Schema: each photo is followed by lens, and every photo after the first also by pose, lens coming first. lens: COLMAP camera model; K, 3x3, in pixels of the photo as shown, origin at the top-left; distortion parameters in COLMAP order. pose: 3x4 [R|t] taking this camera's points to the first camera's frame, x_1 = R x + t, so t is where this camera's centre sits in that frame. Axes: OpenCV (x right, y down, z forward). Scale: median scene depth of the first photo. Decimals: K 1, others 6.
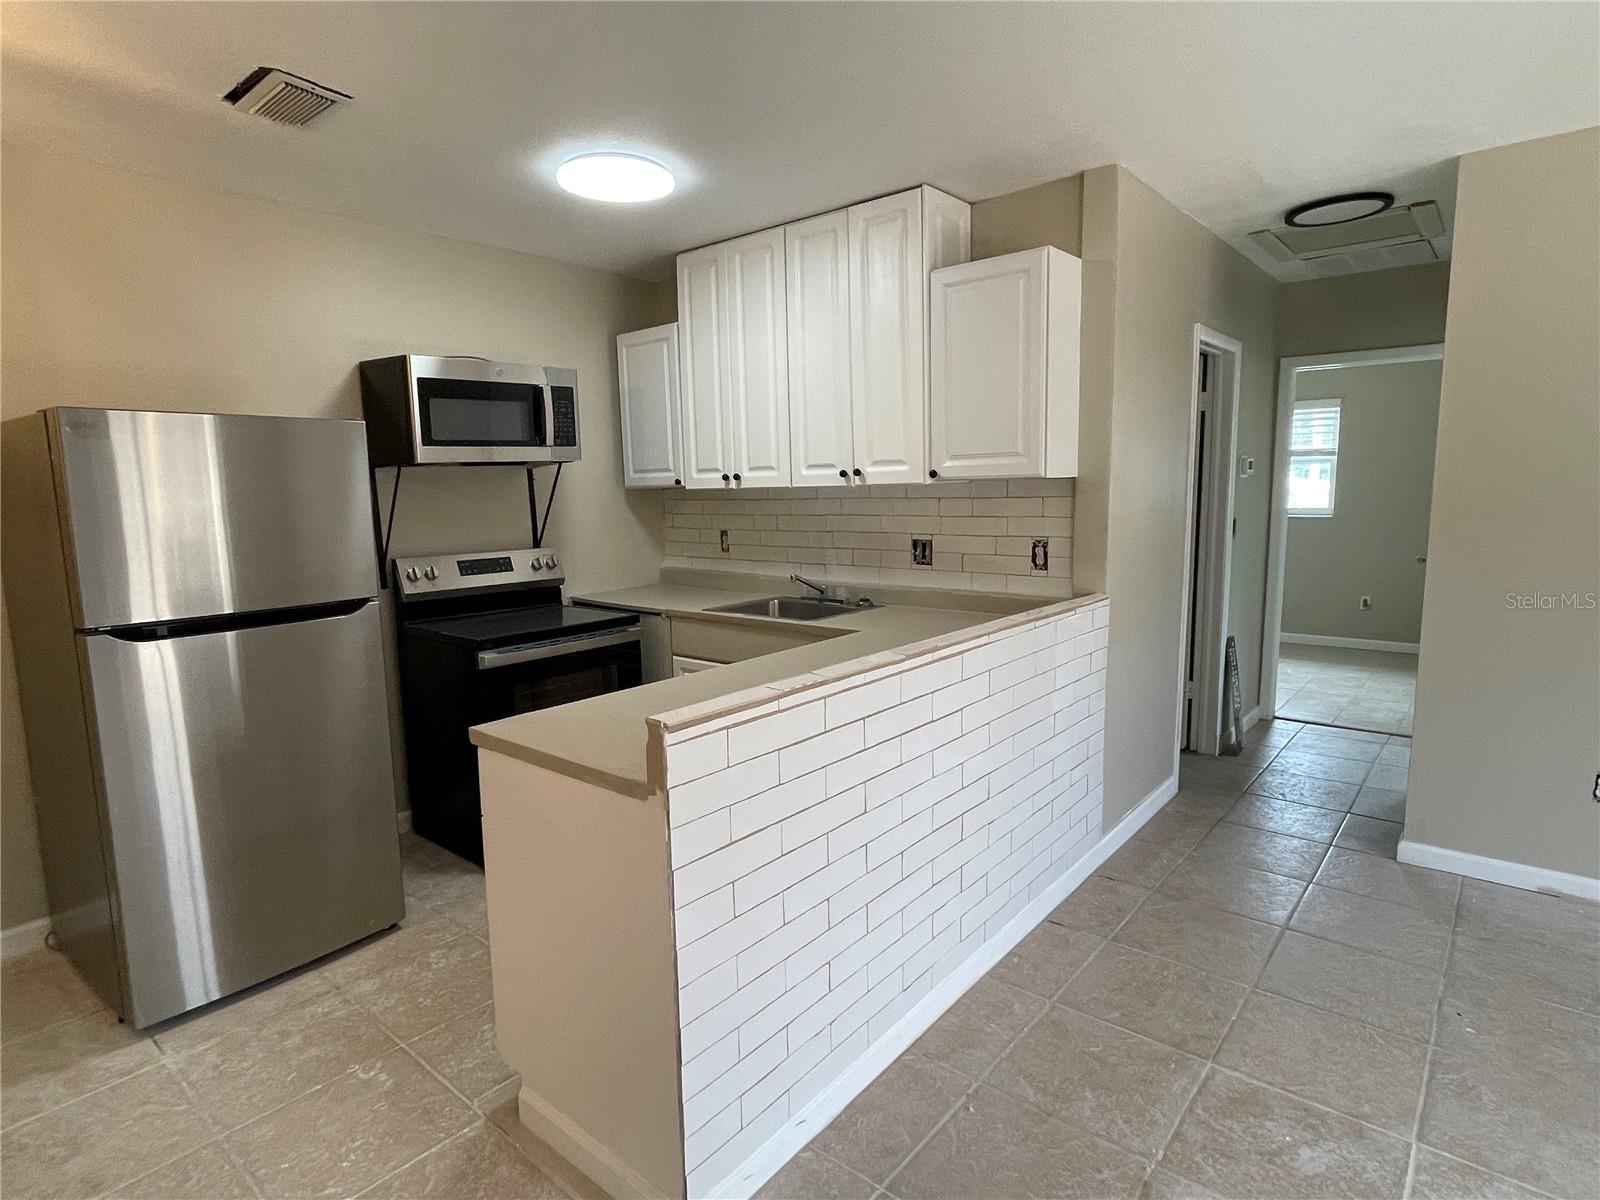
lens RADIAL K [[847.8, 0, 800.0], [0, 847.8, 600.0], [0, 0, 1]] dist [0.006350, 0.000574]
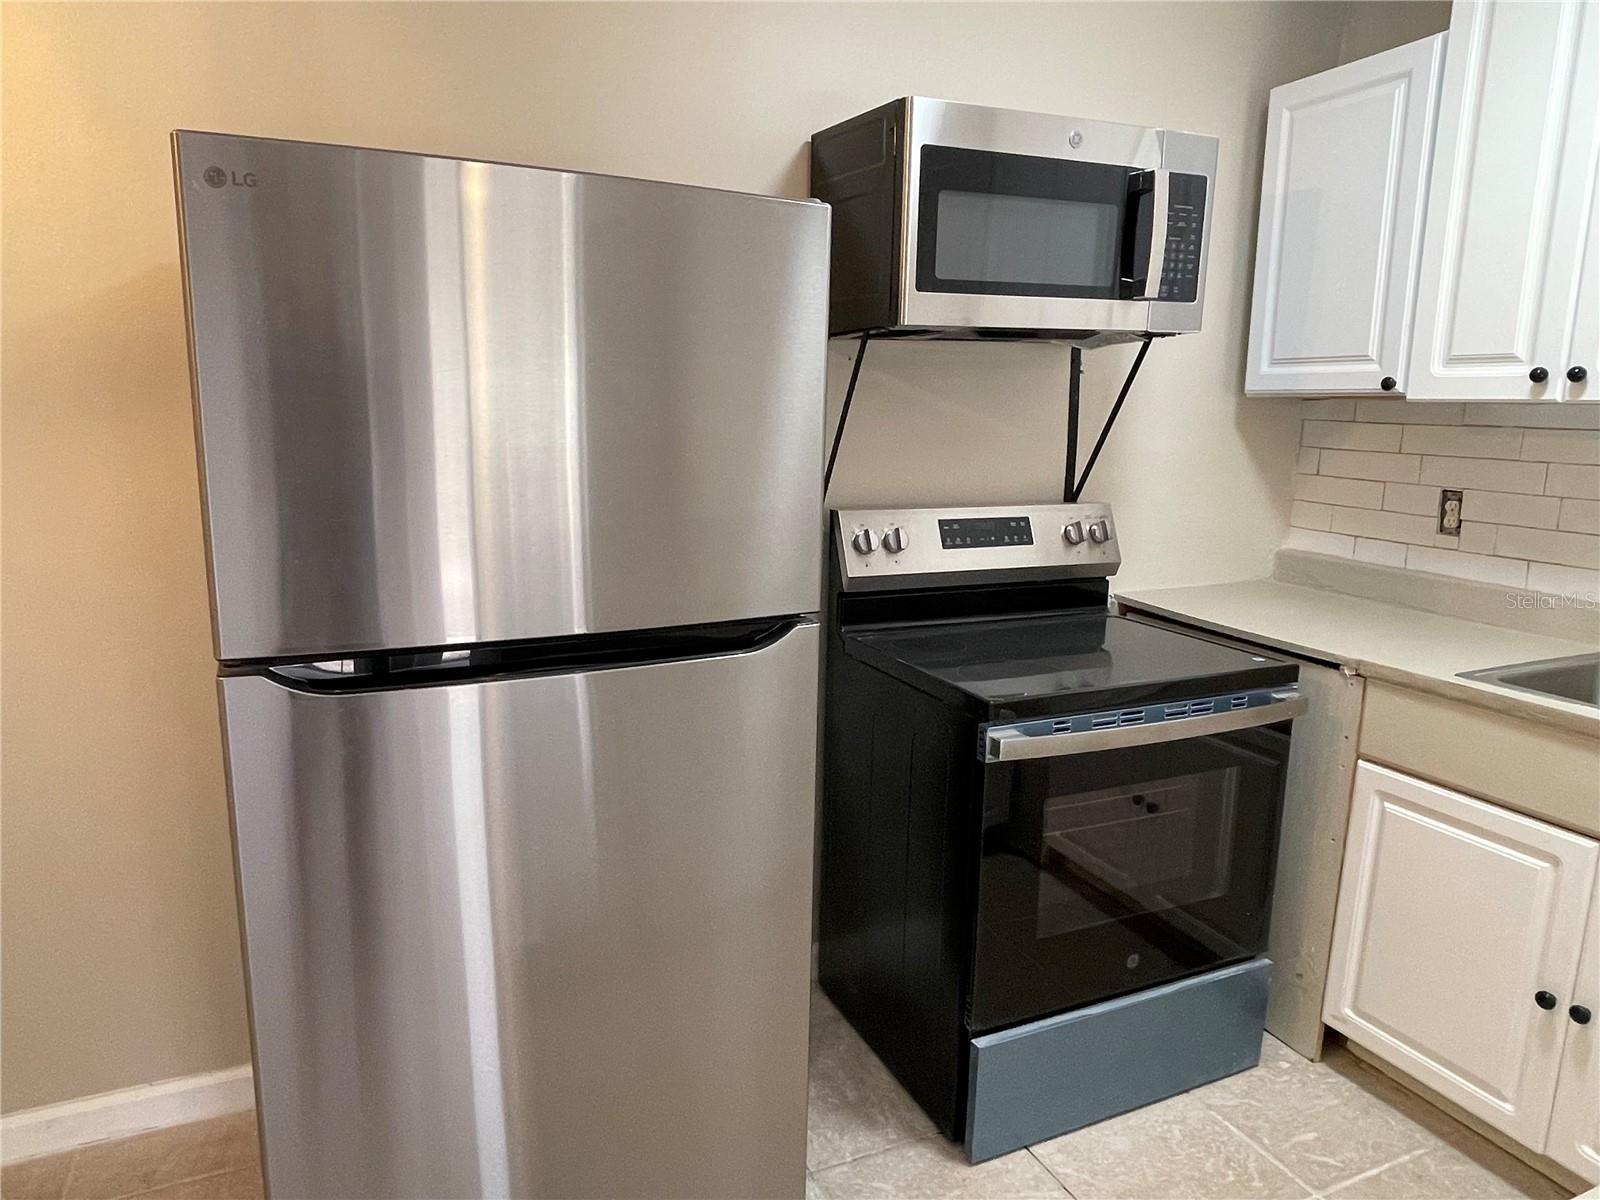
lens RADIAL K [[1035.7, 0, 800.0], [0, 1035.7, 600.0], [0, 0, 1]] dist [0.005983, -0.000122]
pose [[0.902282, 0.114643, -0.415625, -0.212946], [-0.090544, 0.992887, 0.077310, -0.039692], [0.421532, -0.032123, 0.906244, 0.381854]]
